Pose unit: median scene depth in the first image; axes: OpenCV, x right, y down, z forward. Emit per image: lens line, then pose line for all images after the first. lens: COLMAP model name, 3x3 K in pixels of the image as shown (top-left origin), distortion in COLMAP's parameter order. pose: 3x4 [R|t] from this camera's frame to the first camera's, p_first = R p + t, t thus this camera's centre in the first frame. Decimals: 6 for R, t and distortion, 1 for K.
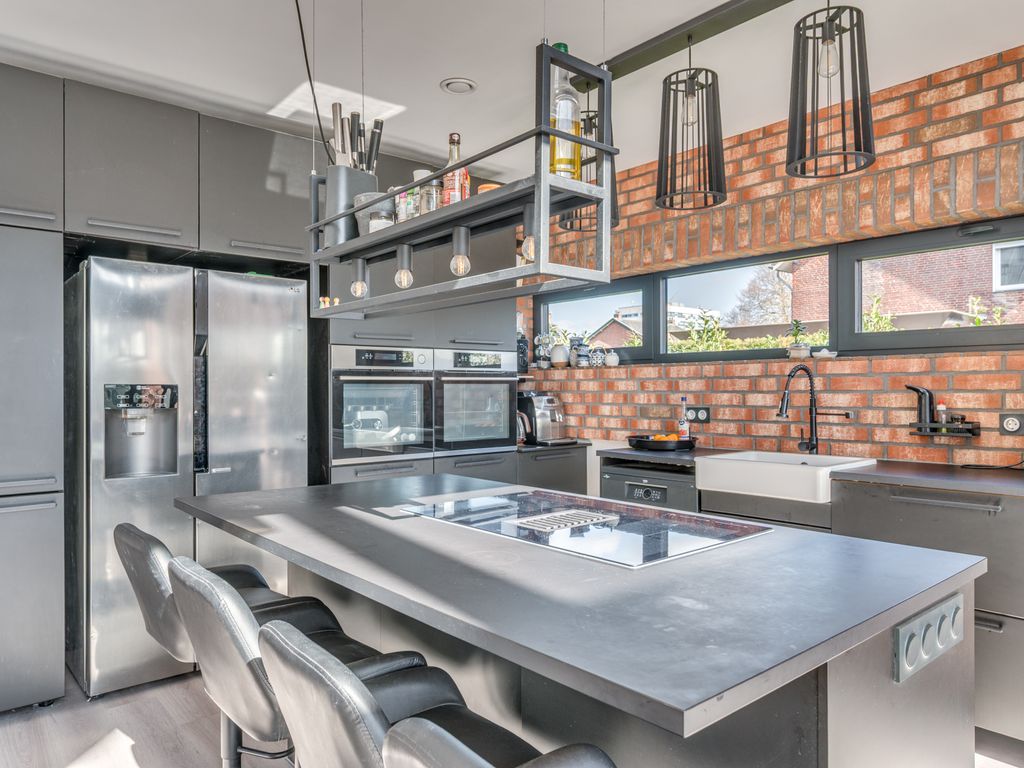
lens RADIAL K [[703.6, 0, 516.1], [0, 703.6, 390.7], [0, 0, 1]] dist [-0.006131, 0.004656]
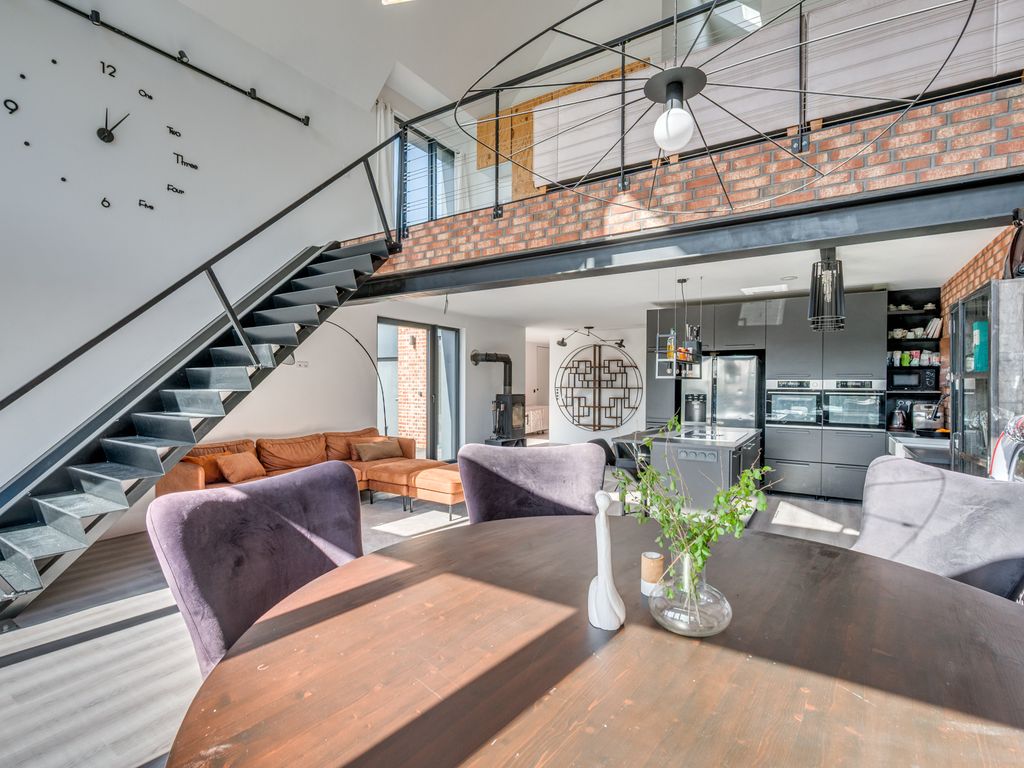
lens RADIAL K [[494.4, 0, 513.4], [0, 494.4, 389.8], [0, 0, 1]] dist [-0.006316, 0.000865]
pose [[0.289996, 0.018160, -0.956855, 1.109757], [-0.010215, 0.999822, 0.015880, -0.044656], [0.956973, 0.005169, 0.290130, -0.361971]]
